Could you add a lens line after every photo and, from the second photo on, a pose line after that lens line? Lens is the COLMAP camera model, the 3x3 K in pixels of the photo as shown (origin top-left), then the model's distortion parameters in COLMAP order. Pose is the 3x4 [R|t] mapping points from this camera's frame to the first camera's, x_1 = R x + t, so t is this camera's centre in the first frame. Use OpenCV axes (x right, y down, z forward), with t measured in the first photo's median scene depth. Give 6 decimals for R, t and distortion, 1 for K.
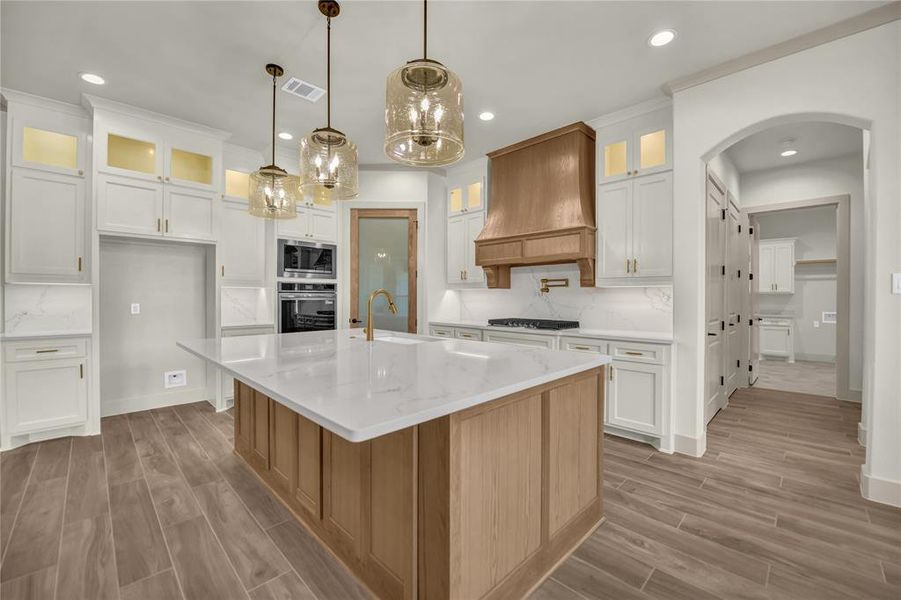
lens RADIAL K [[395.8, 0, 466.9], [0, 395.8, 297.9], [0, 0, 1]] dist [-0.019507, -0.000277]
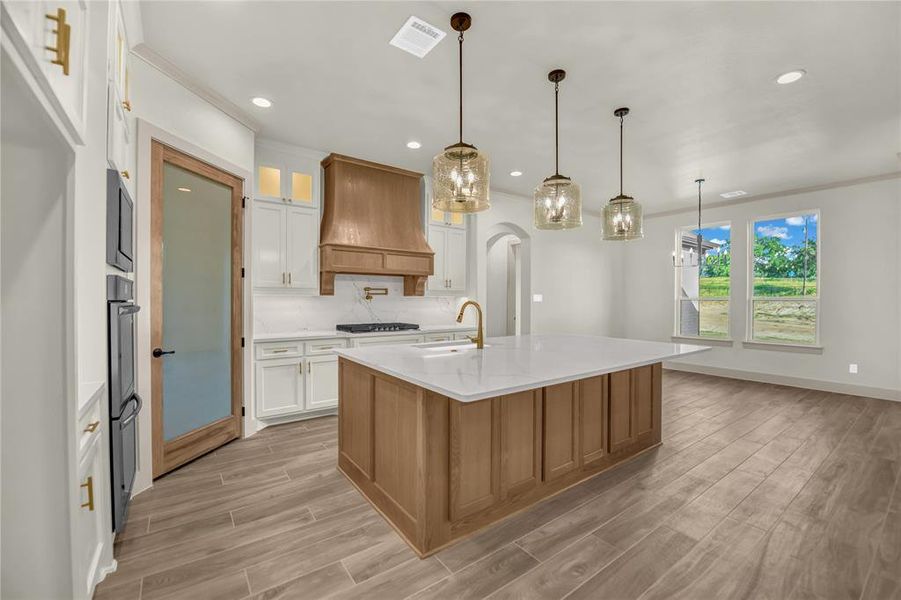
lens RADIAL K [[356.0, 0, 492.3], [0, 356.0, 302.2], [0, 0, 1]] dist [-0.019177, -0.000087]
pose [[0.099950, -0.011372, 0.994927, -0.796835], [-0.005434, 0.999914, 0.011975, -0.020892], [-0.994978, -0.006604, 0.099880, 0.568593]]
